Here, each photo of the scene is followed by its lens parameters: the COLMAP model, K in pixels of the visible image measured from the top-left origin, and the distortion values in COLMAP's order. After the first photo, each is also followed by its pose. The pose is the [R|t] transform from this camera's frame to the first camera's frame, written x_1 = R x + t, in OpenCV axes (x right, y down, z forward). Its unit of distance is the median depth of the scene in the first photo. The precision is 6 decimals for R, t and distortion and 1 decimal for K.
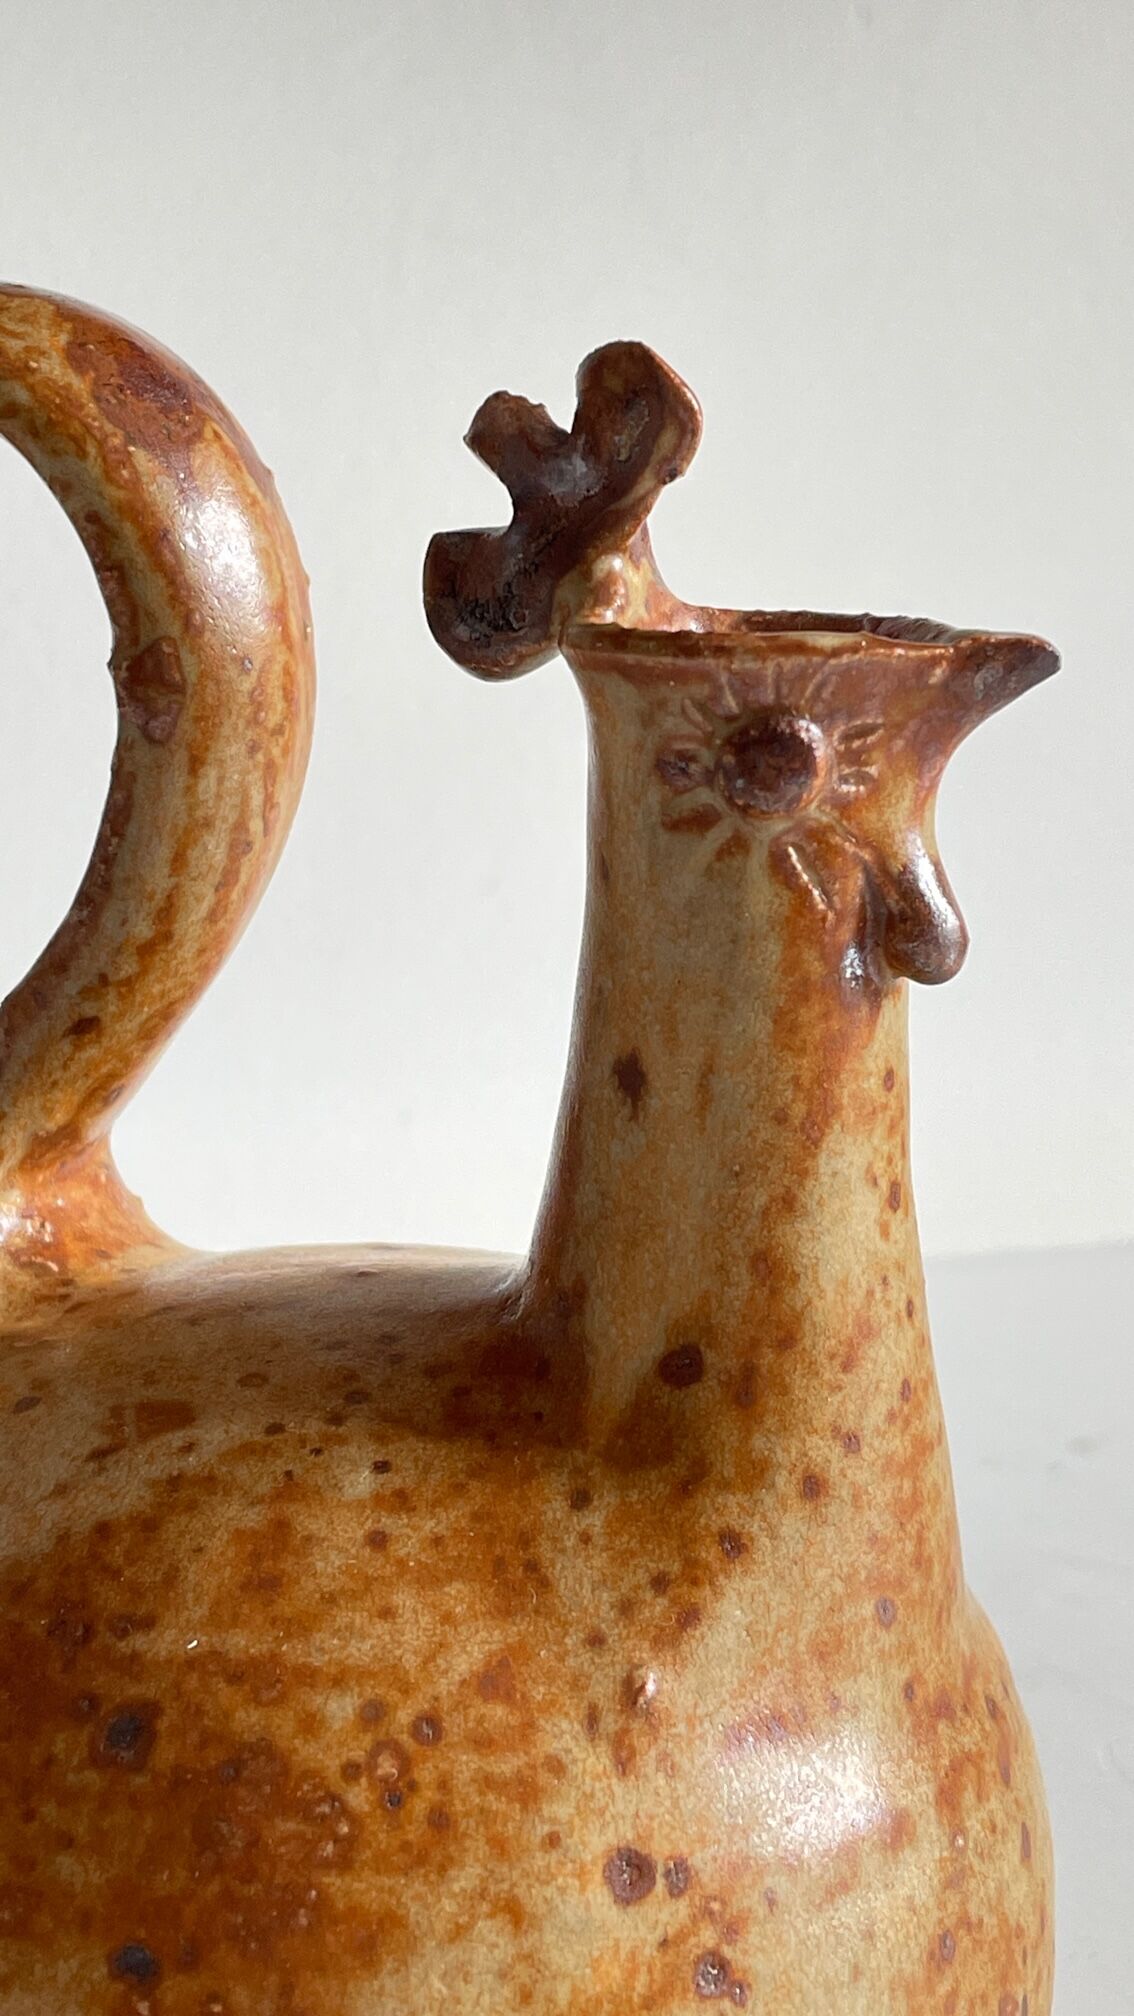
lens RADIAL K [[3066.2, 0, 573.4], [0, 3066.2, 842.0], [0, 0, 1]] dist [0.194362, -0.686958]
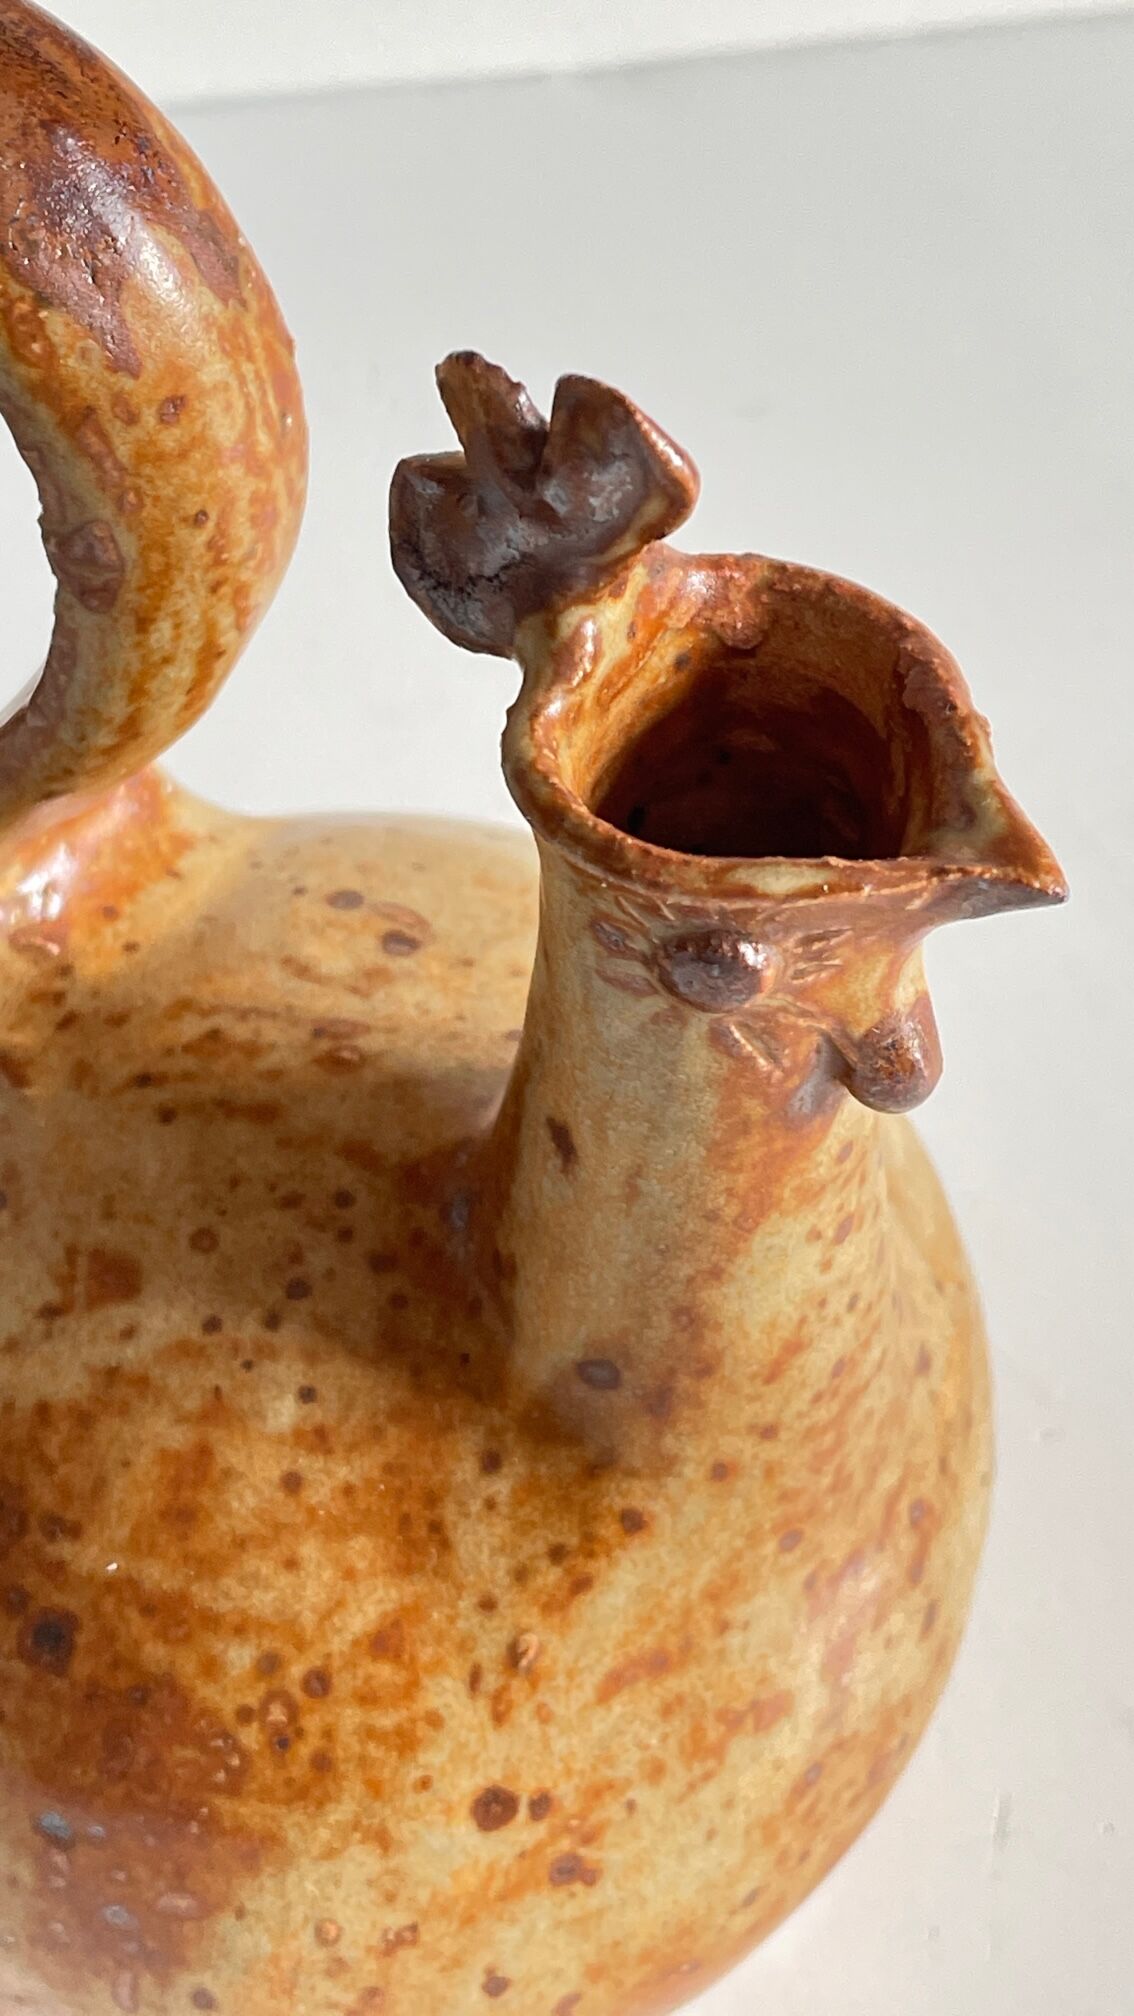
lens RADIAL K [[3066.2, 0, 573.4], [0, 3066.2, 842.0], [0, 0, 1]] dist [0.194362, -0.686958]
pose [[0.985293, 0.130700, -0.110070, 0.116275], [-0.036757, 0.791196, 0.610457, -0.583171], [0.166873, -0.597434, 0.784364, 0.327283]]
